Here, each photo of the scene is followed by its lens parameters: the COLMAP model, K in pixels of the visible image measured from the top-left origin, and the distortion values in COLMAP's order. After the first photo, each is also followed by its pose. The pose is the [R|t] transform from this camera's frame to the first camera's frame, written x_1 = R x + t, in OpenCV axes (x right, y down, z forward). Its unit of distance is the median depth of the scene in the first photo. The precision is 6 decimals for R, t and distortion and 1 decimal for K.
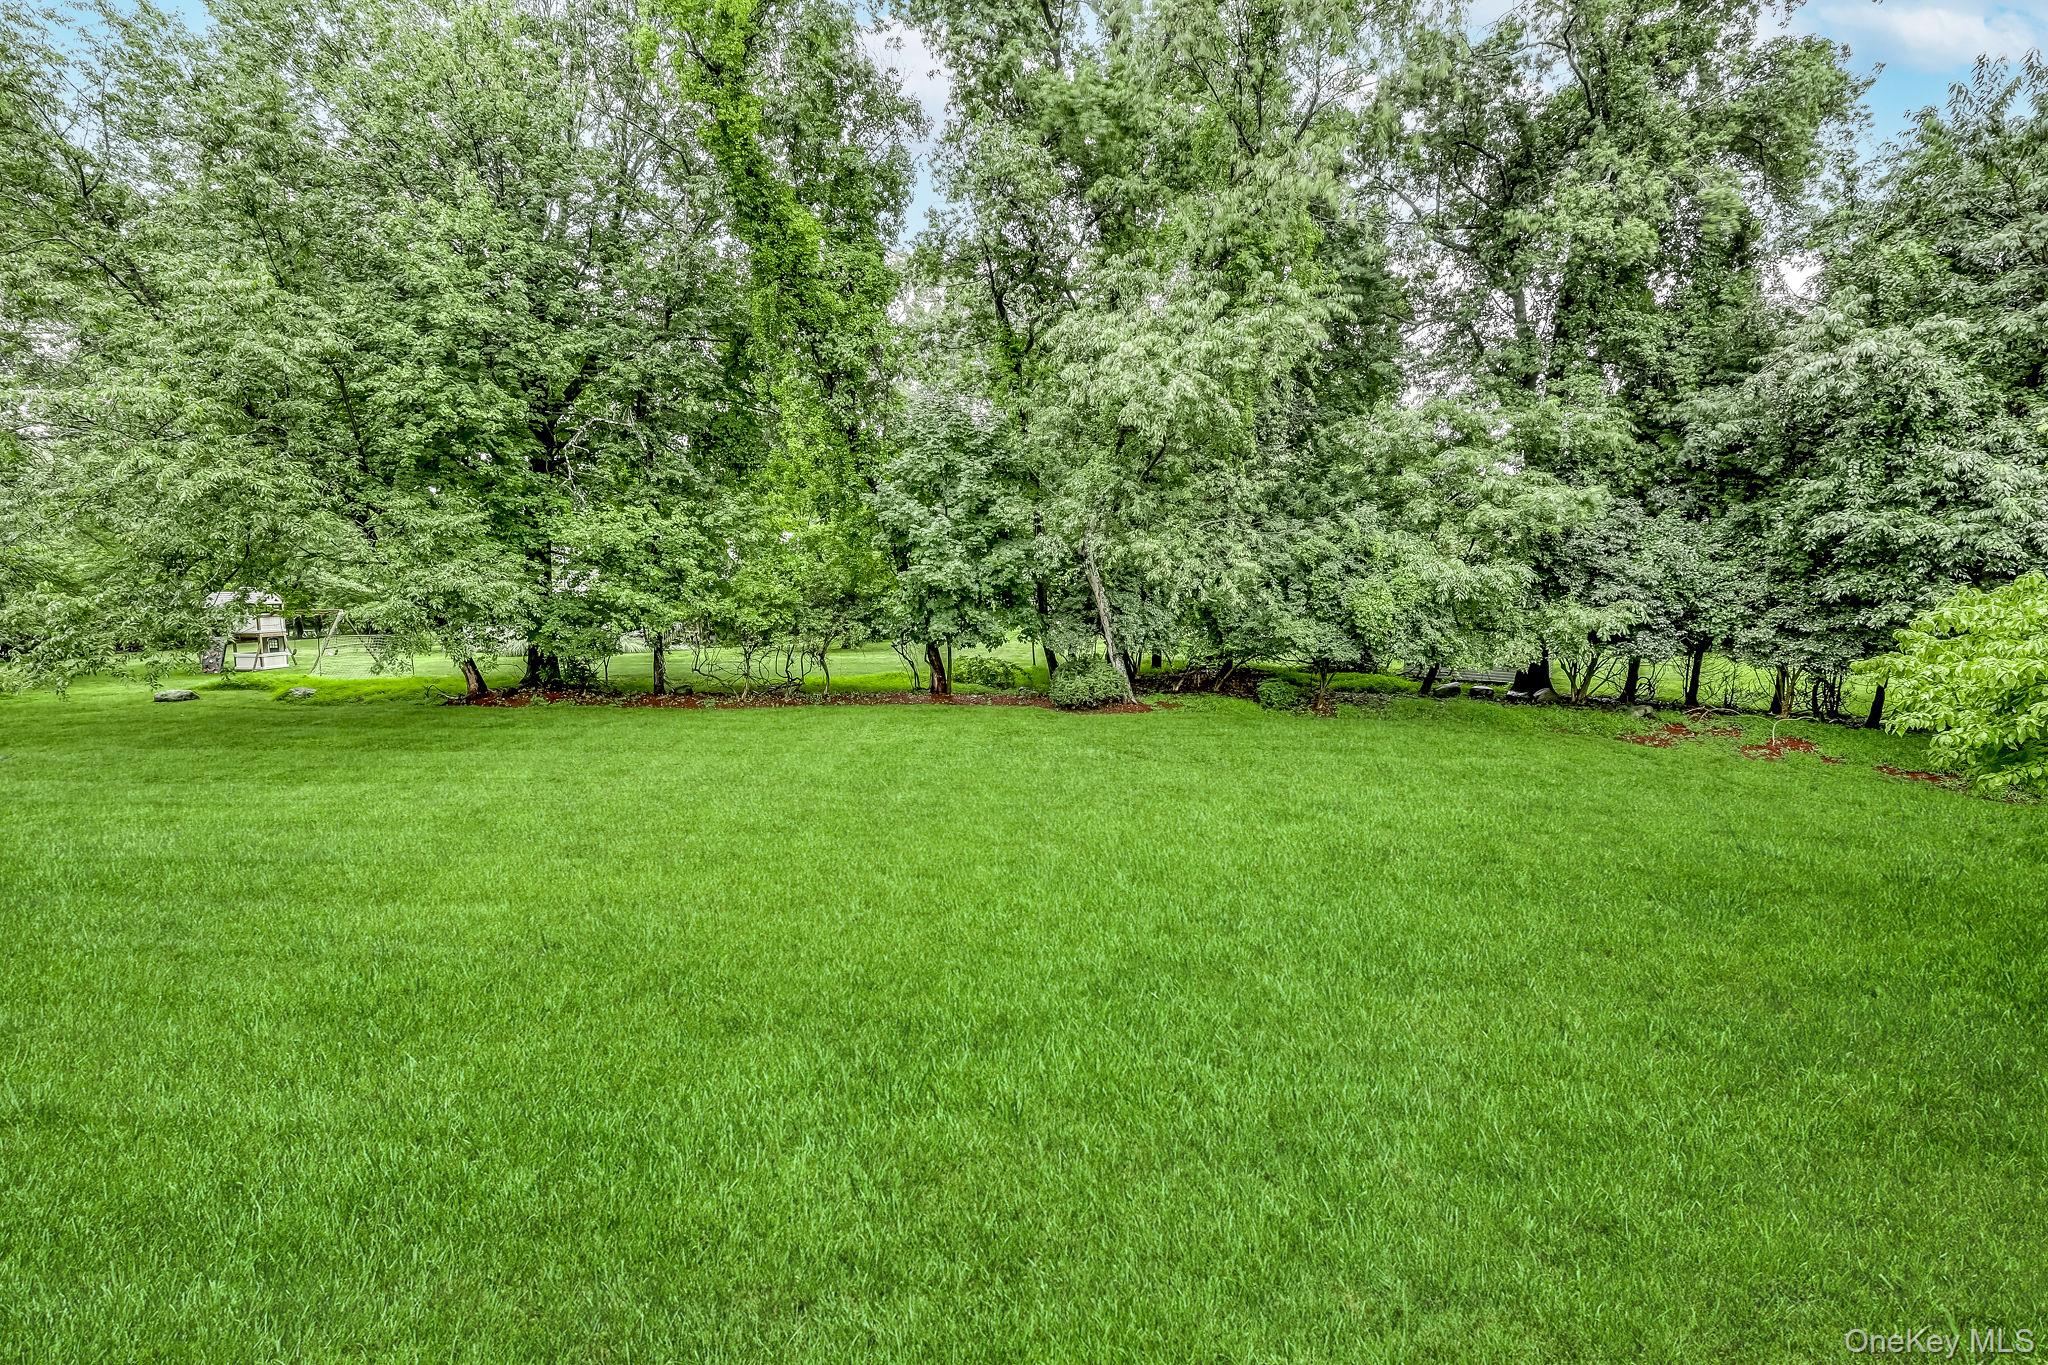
lens RADIAL K [[860.1, 0, 985.7], [0, 860.1, 678.9], [0, 0, 1]] dist [0.001278, 0.000768]
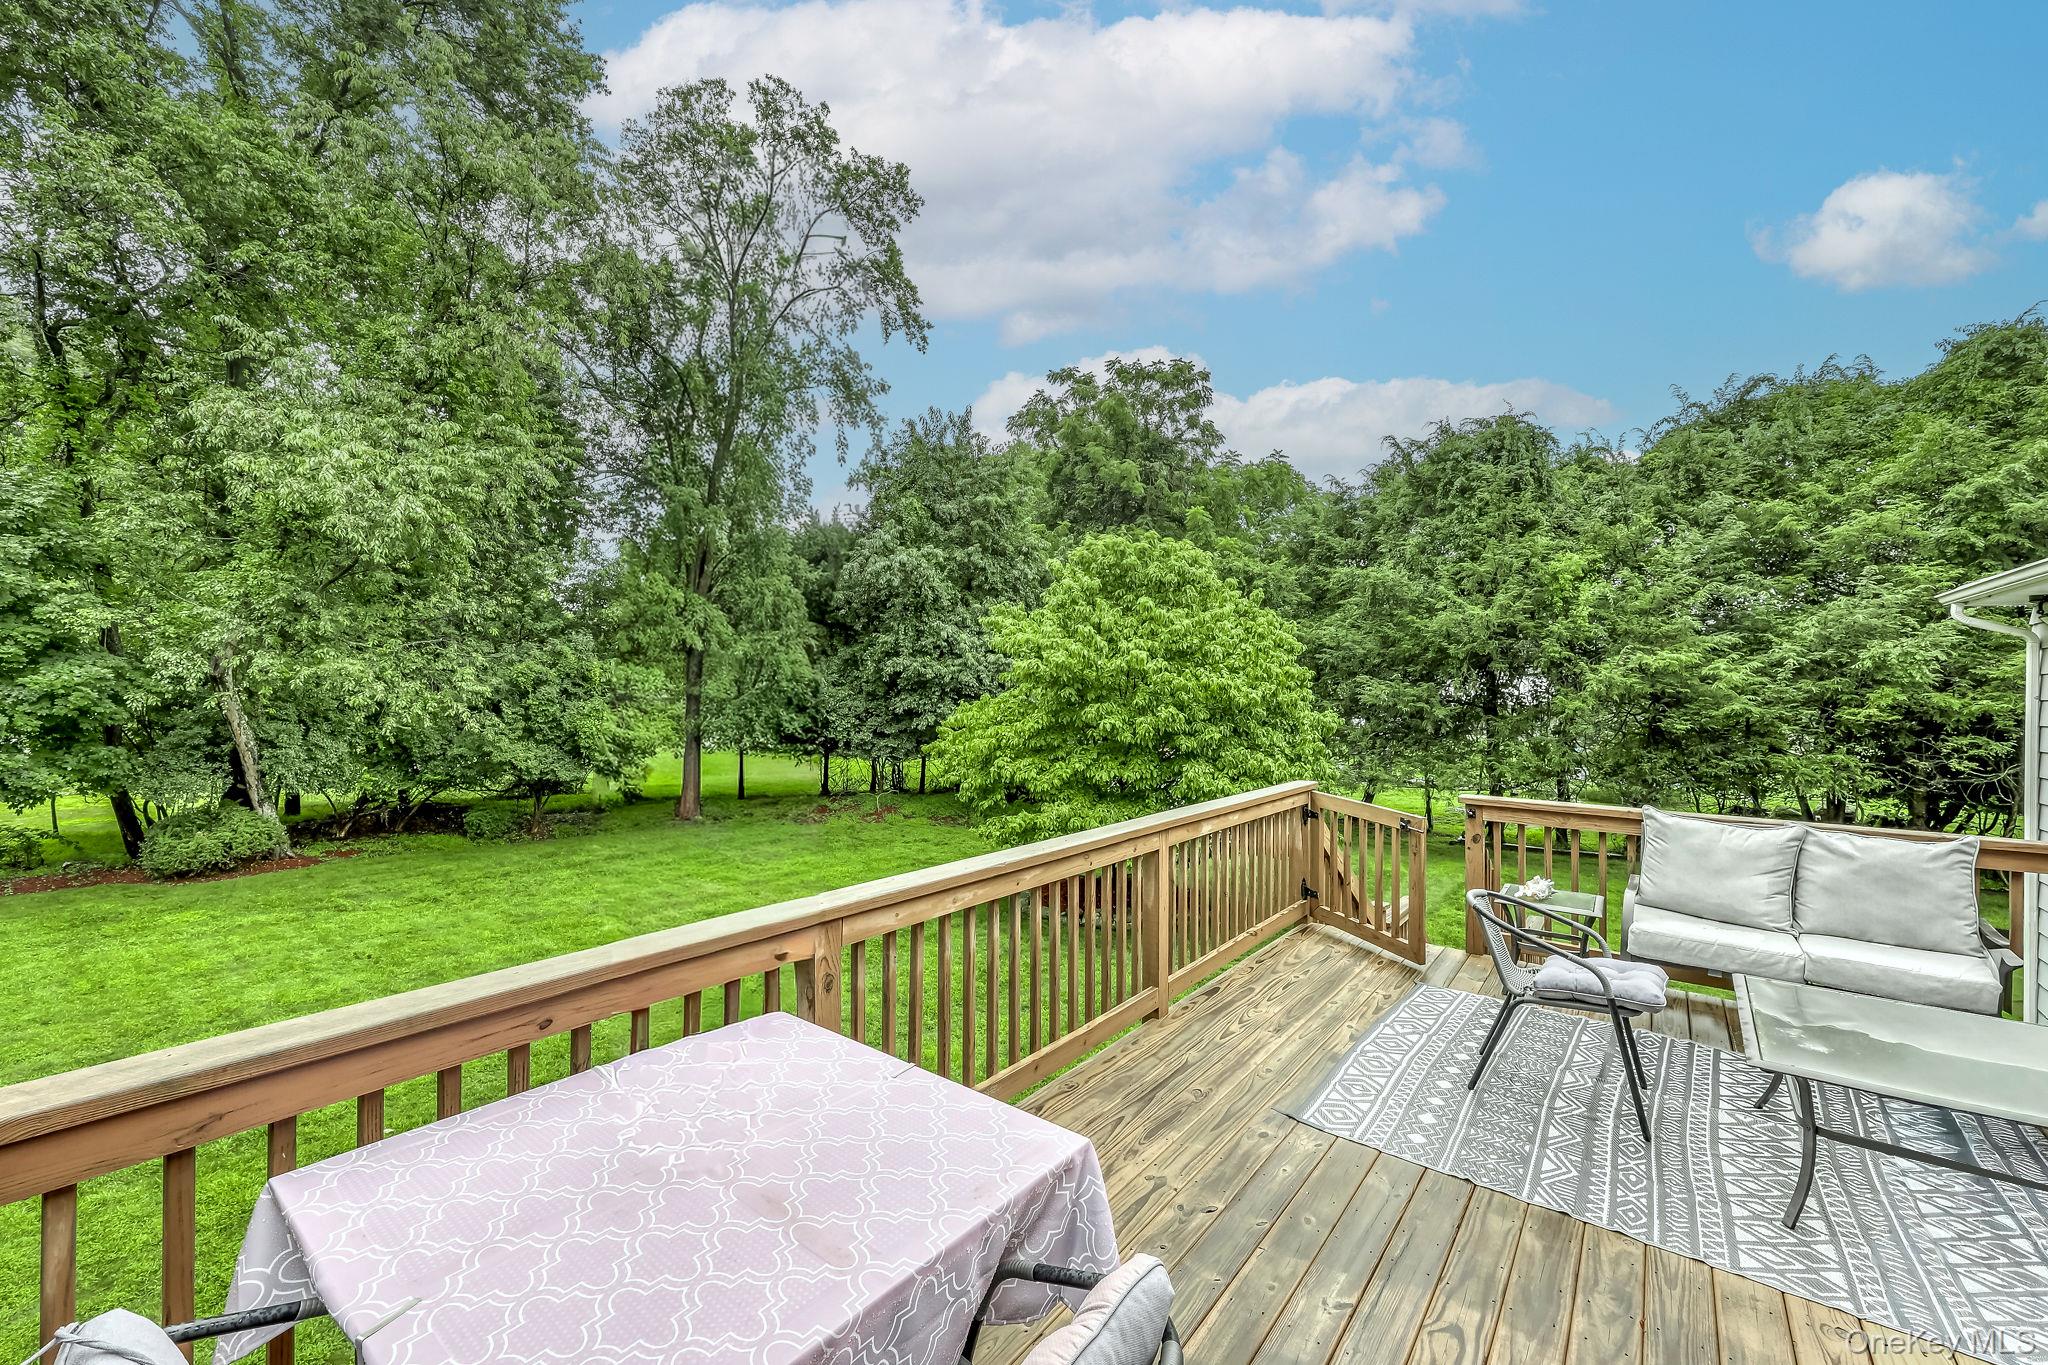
lens RADIAL K [[860.1, 0, 1053.0], [0, 860.1, 680.4], [0, 0, 1]] dist [0.001278, 0.000768]
pose [[0.560734, 0.011205, 0.827920, -0.125287], [0.105154, 0.990848, -0.084629, 0.009526], [-0.821291, 0.134514, 0.554424, -0.079652]]
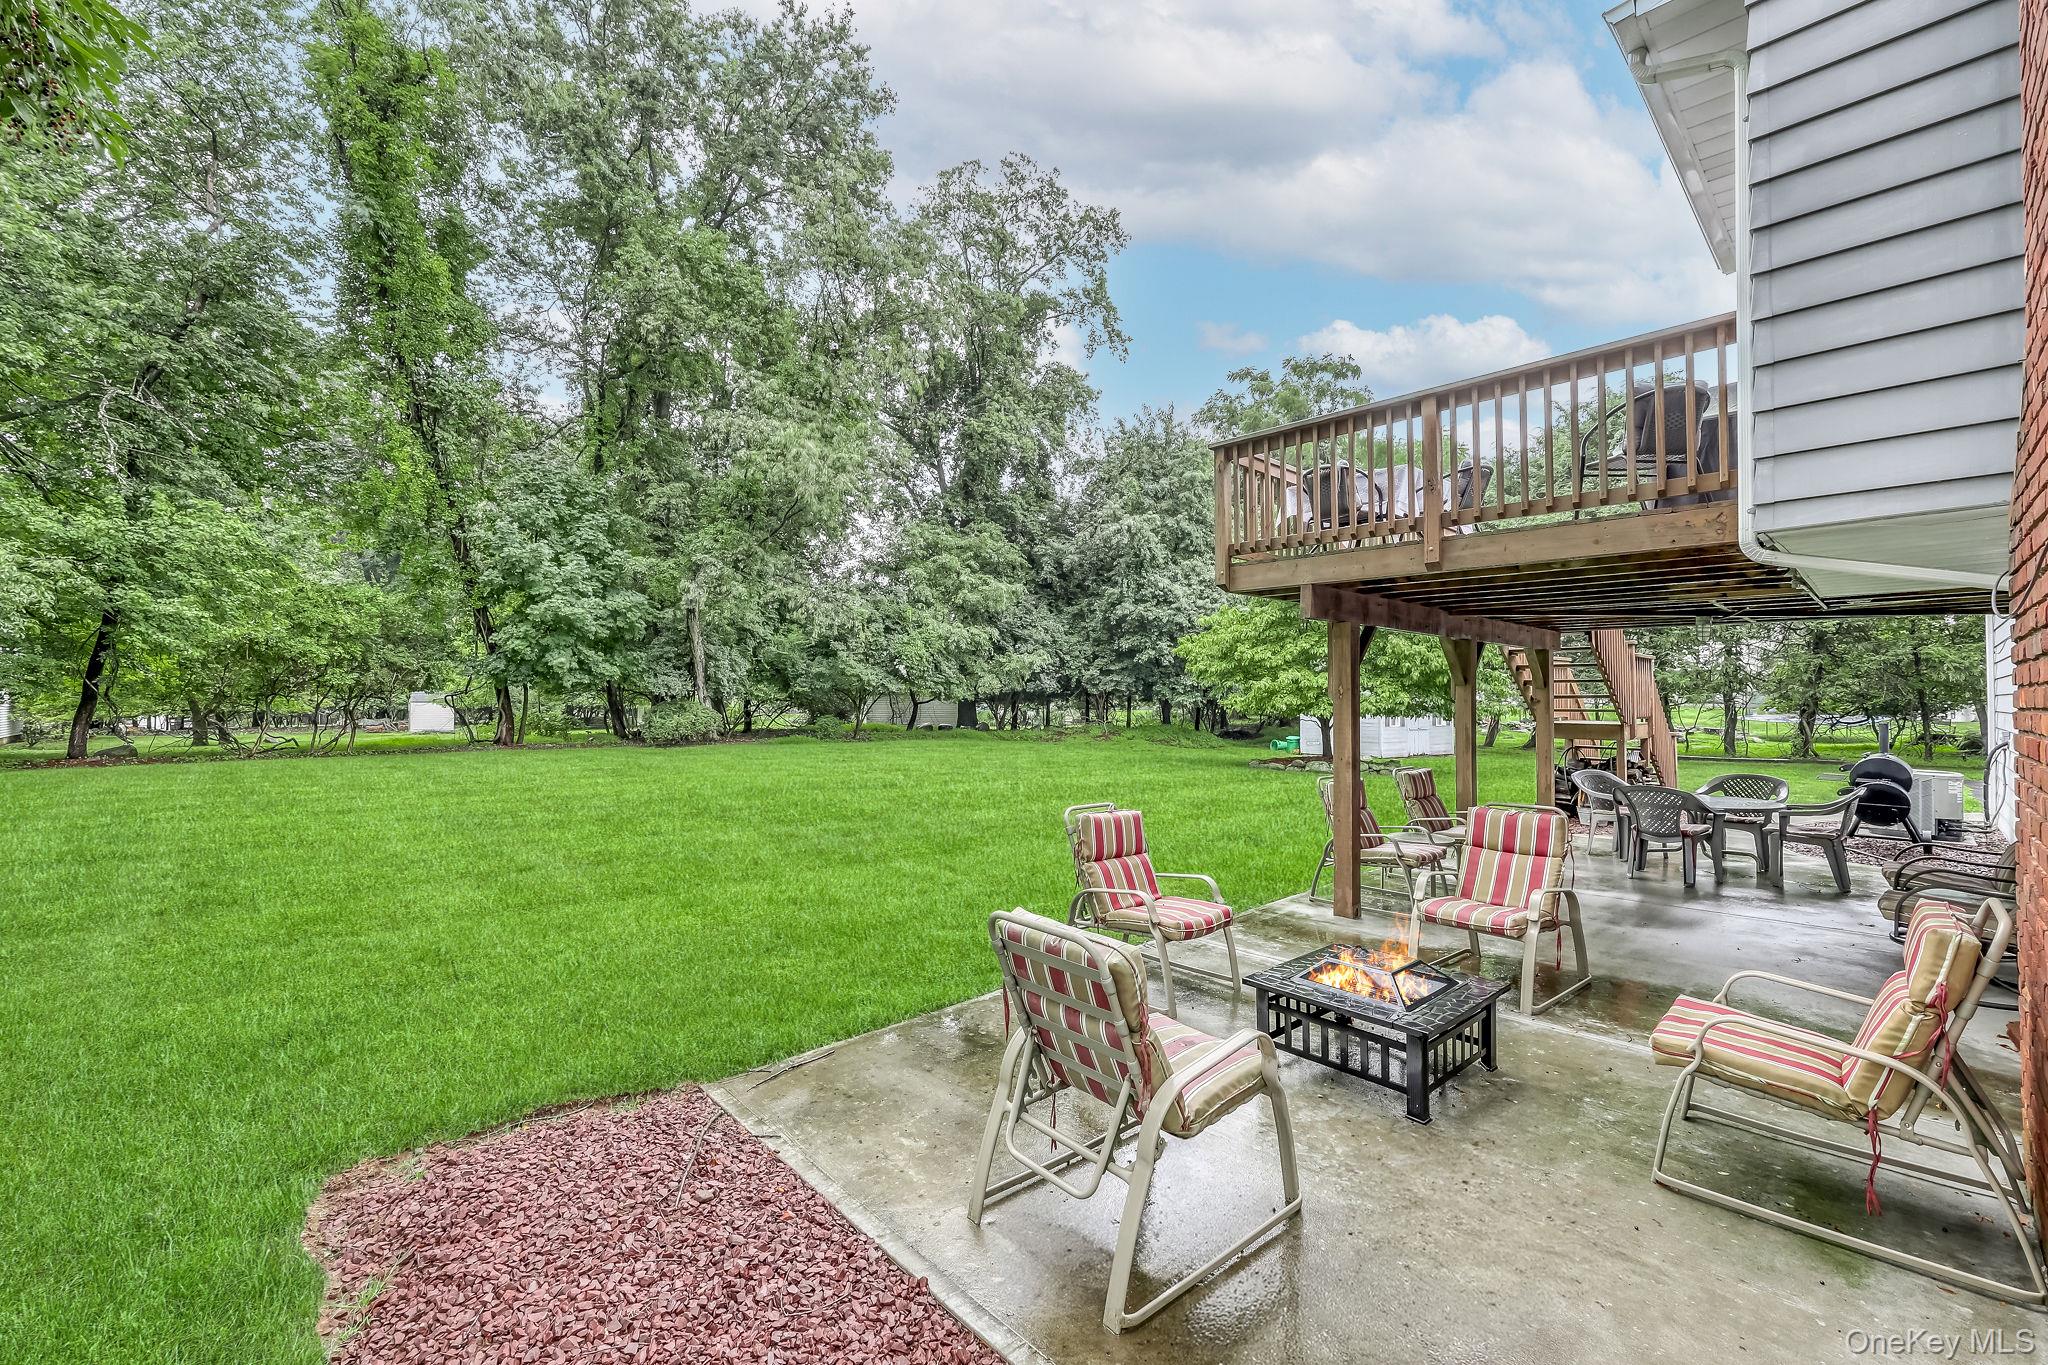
lens RADIAL K [[860.1, 0, 1041.1], [0, 860.1, 675.5], [0, 0, 1]] dist [0.001278, 0.000768]
pose [[0.695331, 0.022776, 0.718329, -0.446862], [0.096020, 0.987593, -0.124260, 0.158808], [-0.712246, 0.155376, 0.684517, -0.141879]]
